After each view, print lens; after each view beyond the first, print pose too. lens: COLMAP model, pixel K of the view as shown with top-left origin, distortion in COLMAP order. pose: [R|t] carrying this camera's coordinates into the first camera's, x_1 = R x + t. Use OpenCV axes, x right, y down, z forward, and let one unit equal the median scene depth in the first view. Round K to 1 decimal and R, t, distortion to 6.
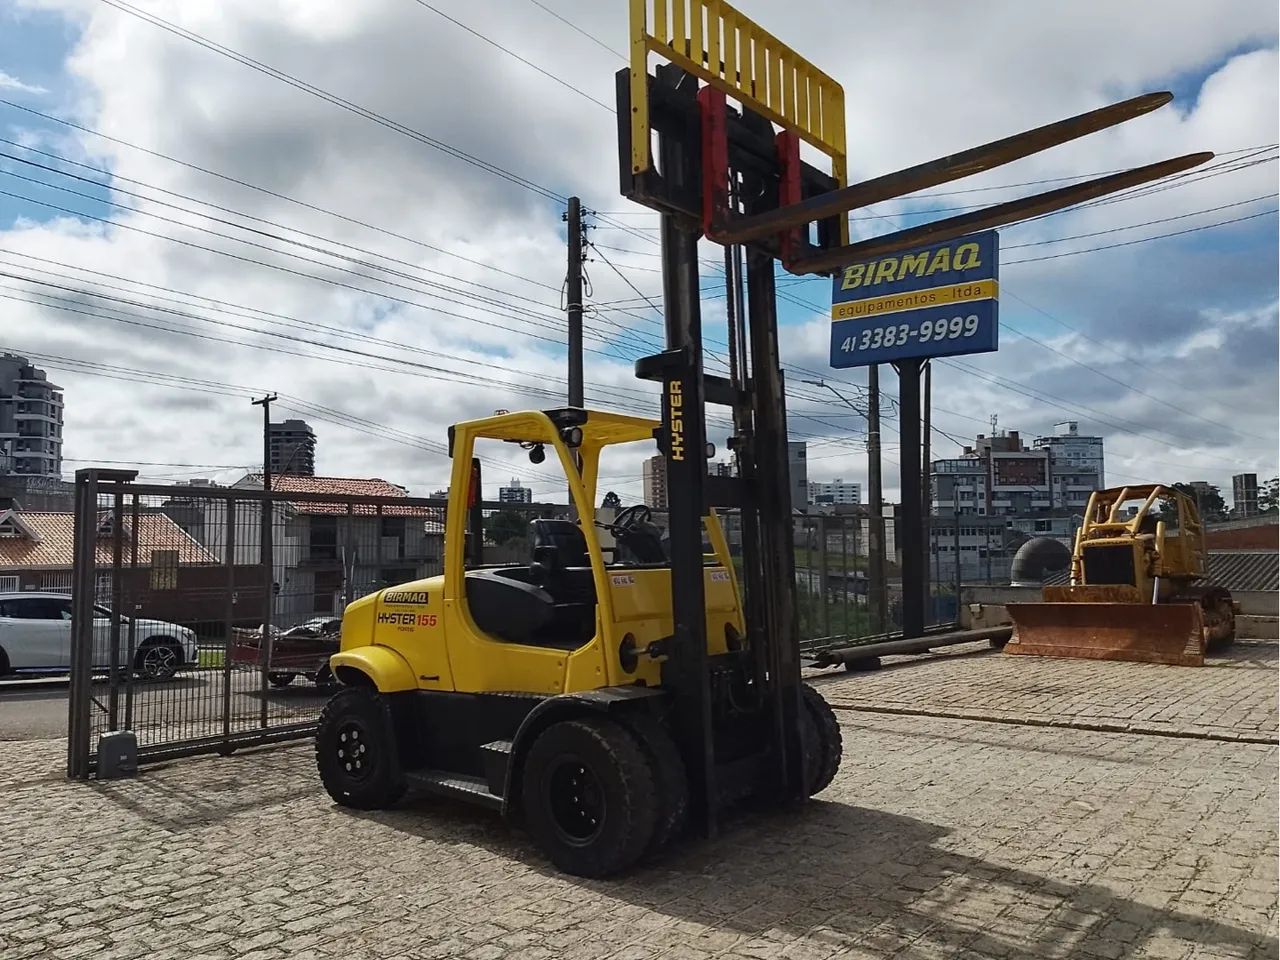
lens RADIAL K [[956.6, 0, 636.7], [0, 956.6, 477.9], [0, 0, 1]] dist [0.016795, -0.004647]
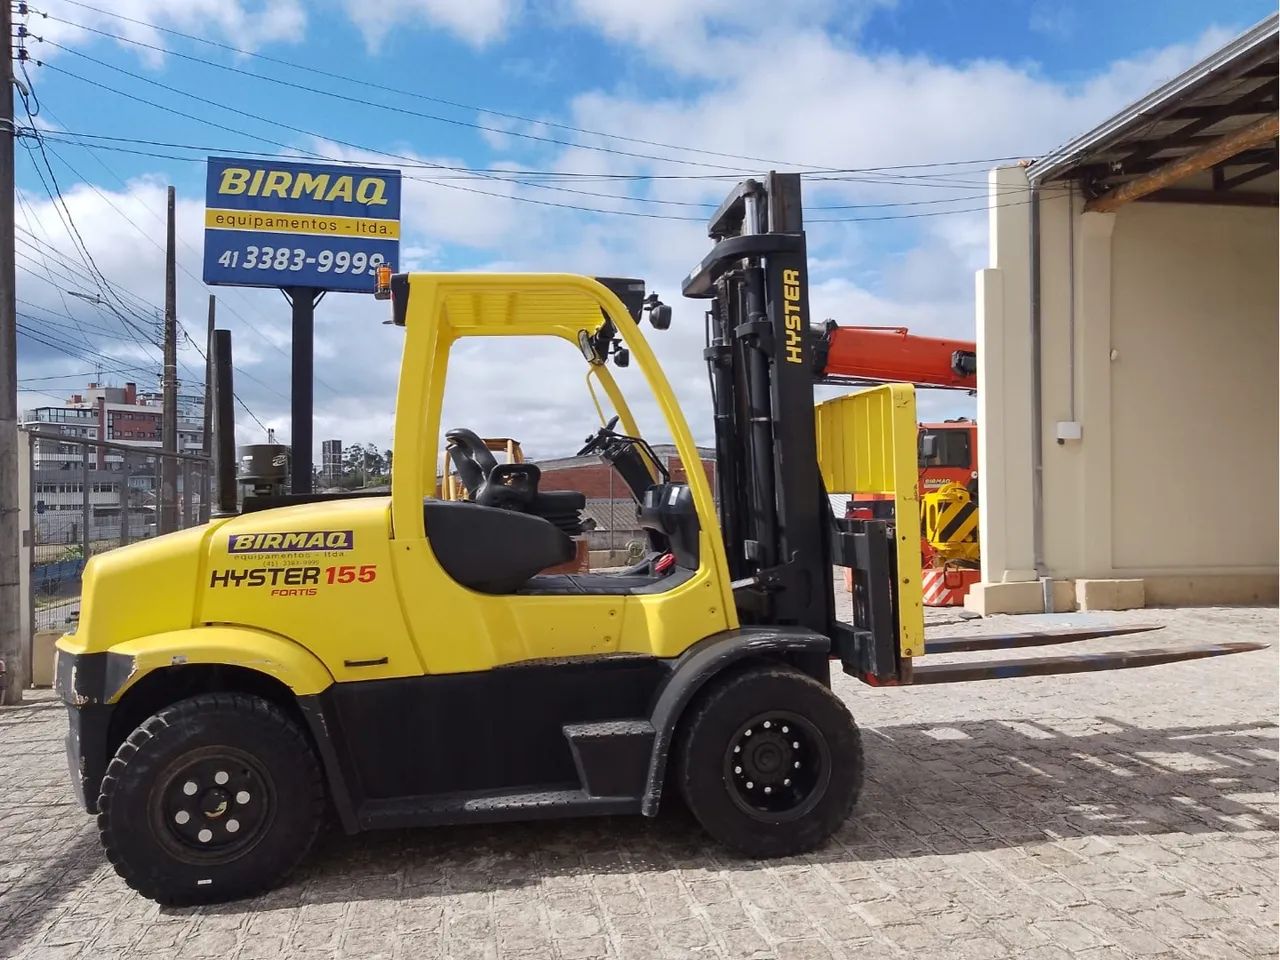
lens RADIAL K [[956.6, 0, 638.6], [0, 956.6, 484.1], [0, 0, 1]] dist [0.016795, -0.004647]
pose [[0.643725, 0.010339, 0.765187, -0.213452], [-0.048699, 0.998435, 0.027478, 0.022475], [-0.763705, -0.054952, 0.643222, 0.162035]]
